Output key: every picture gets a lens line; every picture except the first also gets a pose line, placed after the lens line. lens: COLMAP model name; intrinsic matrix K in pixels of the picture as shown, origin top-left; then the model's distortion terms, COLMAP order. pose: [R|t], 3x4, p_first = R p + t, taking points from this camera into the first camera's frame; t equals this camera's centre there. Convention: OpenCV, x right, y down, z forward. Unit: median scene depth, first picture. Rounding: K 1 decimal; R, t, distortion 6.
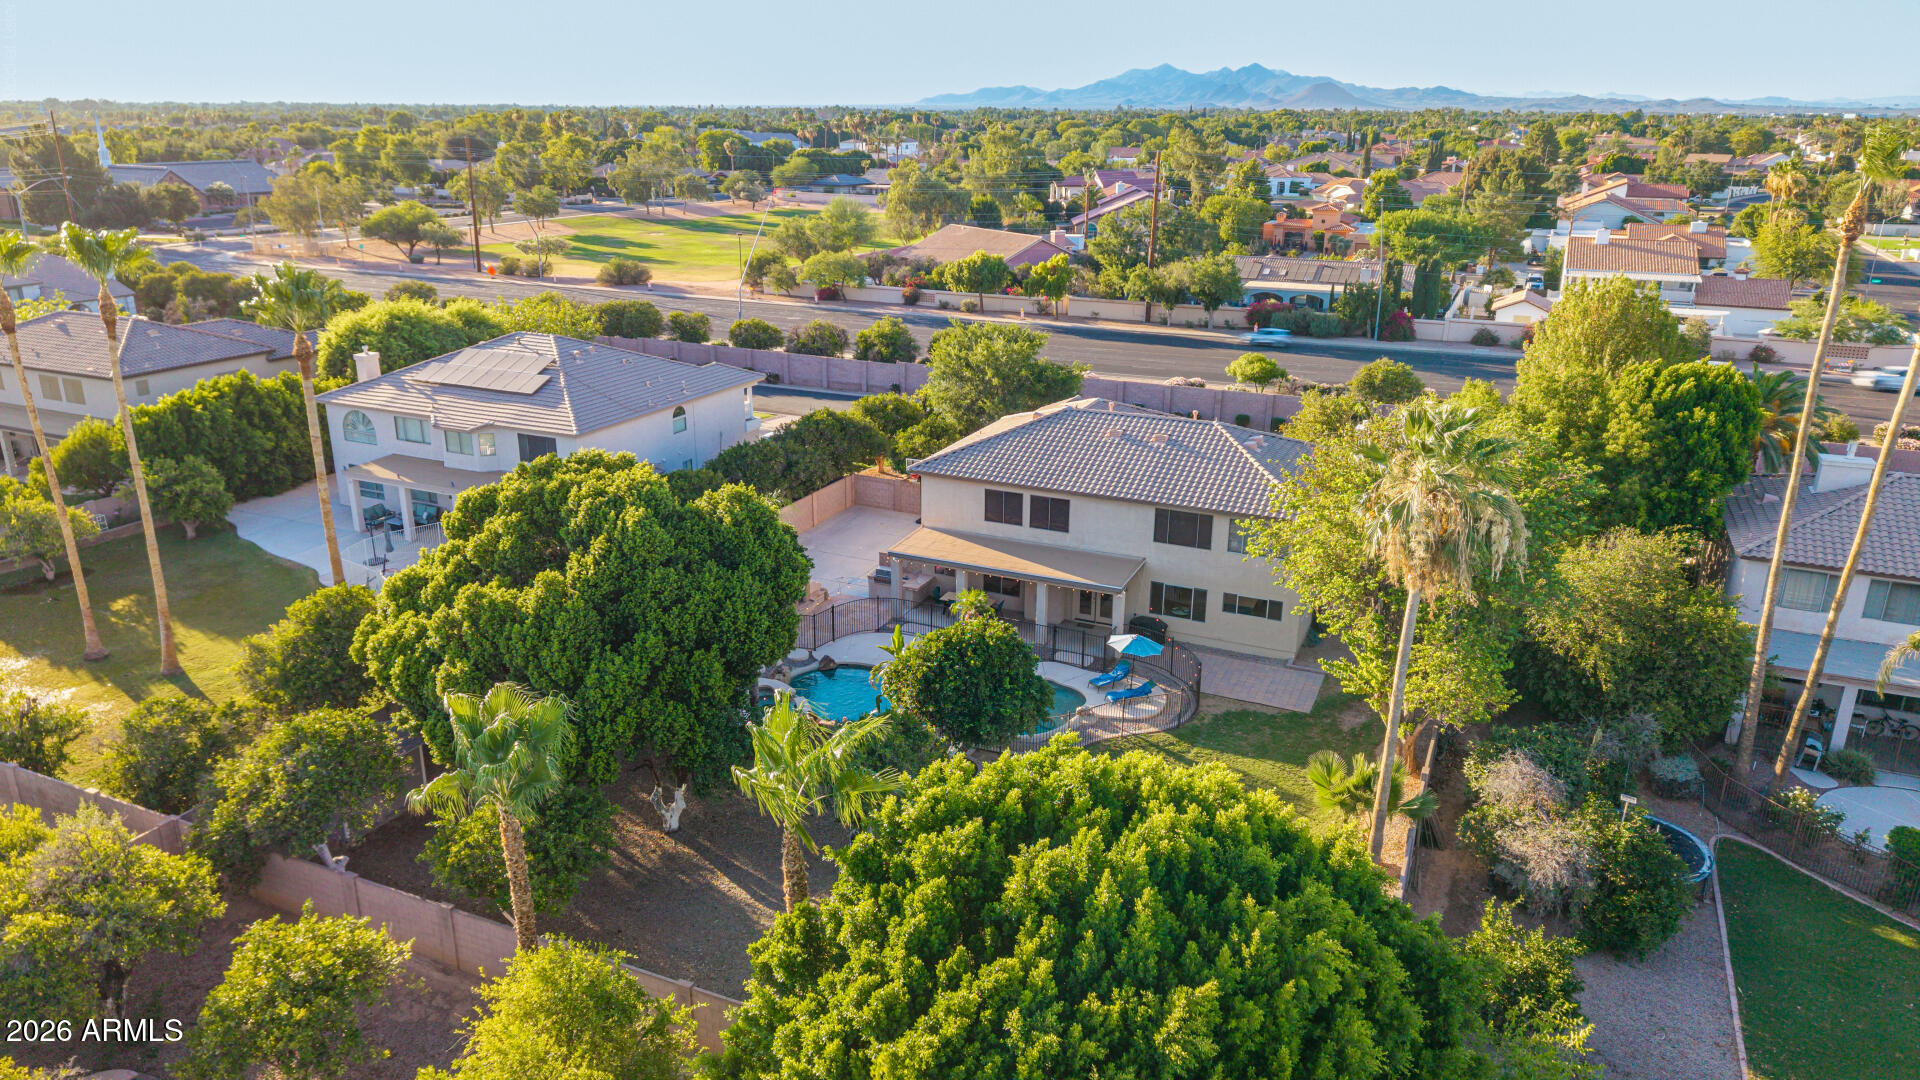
lens RADIAL K [[1290.9, 0, 941.1], [0, 1290.9, 533.2], [0, 0, 1]] dist [0.030224, -0.039348]
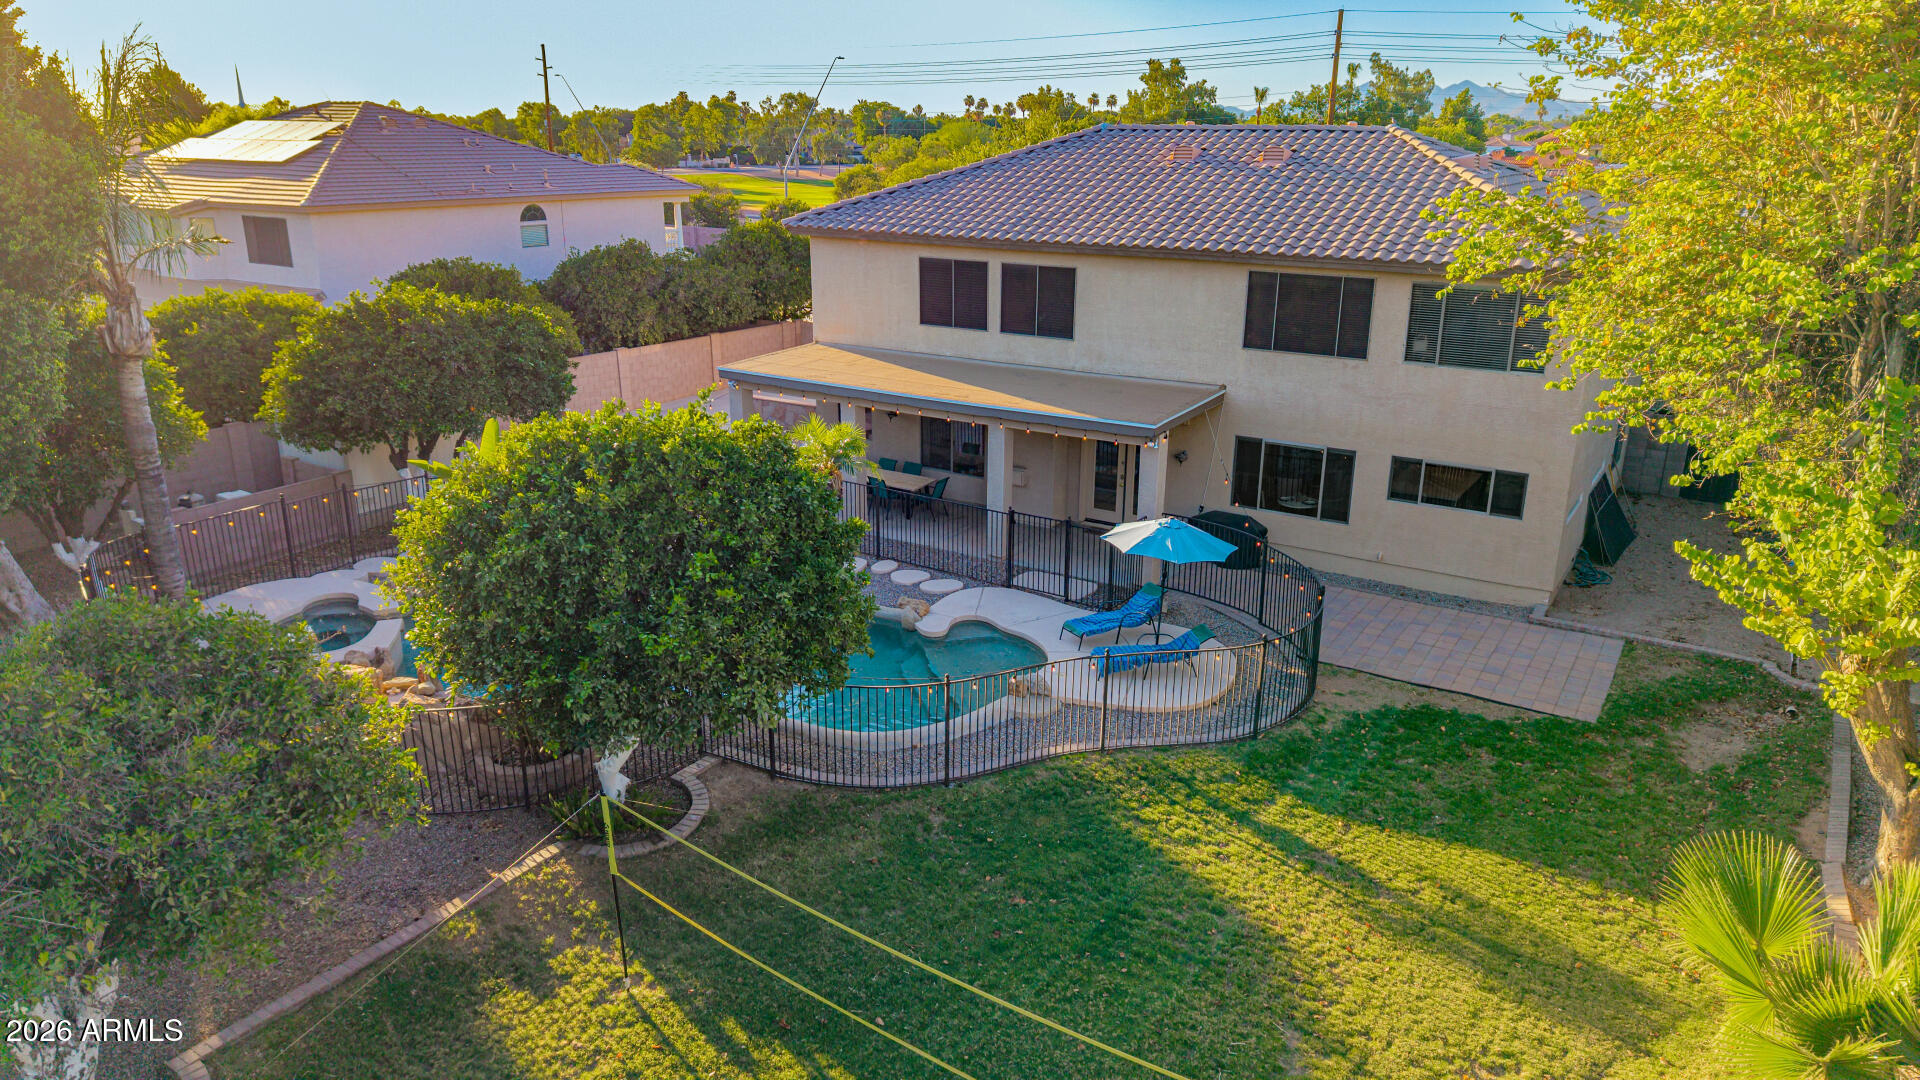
lens RADIAL K [[1290.9, 0, 960.0], [0, 1290.9, 556.6], [0, 0, 1]] dist [0.030224, -0.039348]
pose [[0.991740, 0.044717, -0.120221, 0.122732], [-0.044480, 0.998999, 0.004653, 0.084895], [0.120309, 0.000733, 0.992736, 0.524282]]
